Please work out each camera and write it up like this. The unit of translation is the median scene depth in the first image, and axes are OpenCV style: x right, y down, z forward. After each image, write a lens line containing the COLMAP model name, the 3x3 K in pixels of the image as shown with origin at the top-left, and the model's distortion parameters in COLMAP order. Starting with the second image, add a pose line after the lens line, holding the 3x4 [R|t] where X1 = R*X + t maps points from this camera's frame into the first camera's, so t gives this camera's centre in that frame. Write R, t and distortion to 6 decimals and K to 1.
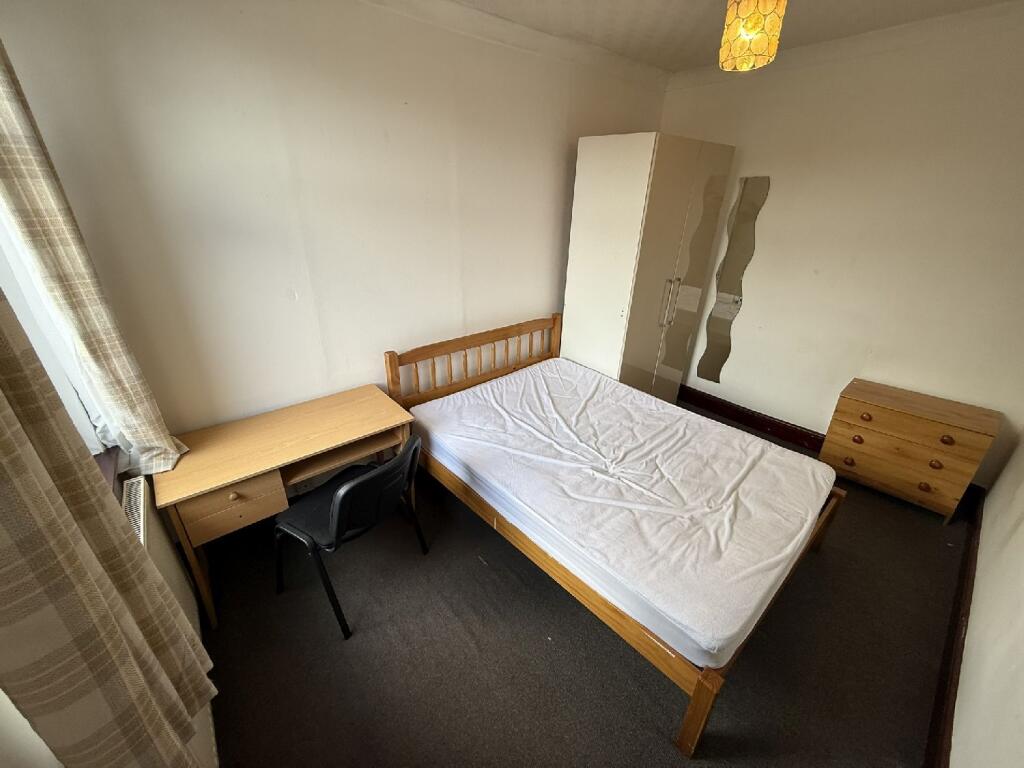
lens RADIAL K [[408.2, 0, 509.2], [0, 408.2, 383.0], [0, 0, 1]] dist [-0.001819, -0.000155]
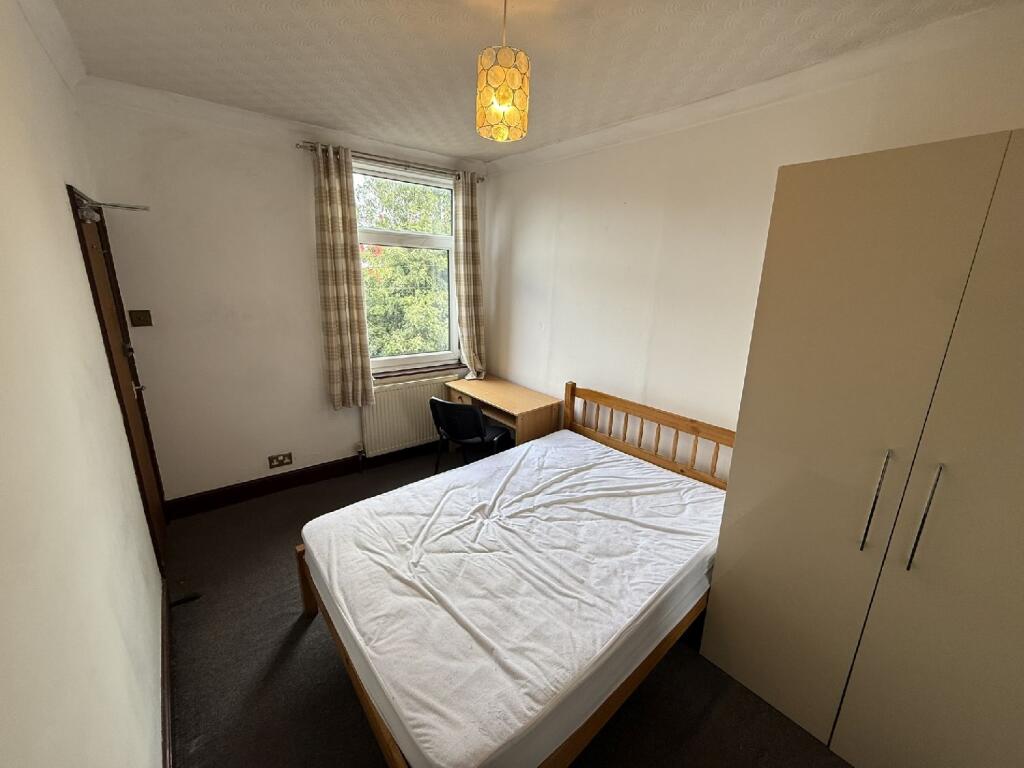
lens RADIAL K [[408.2, 0, 509.2], [0, 408.2, 383.0], [0, 0, 1]] dist [-0.001819, -0.000155]
pose [[-0.029647, 0.249701, -0.967869, 1.067738], [-0.437843, 0.867212, 0.237144, -0.319805], [0.898562, 0.430805, 0.083620, 0.760069]]
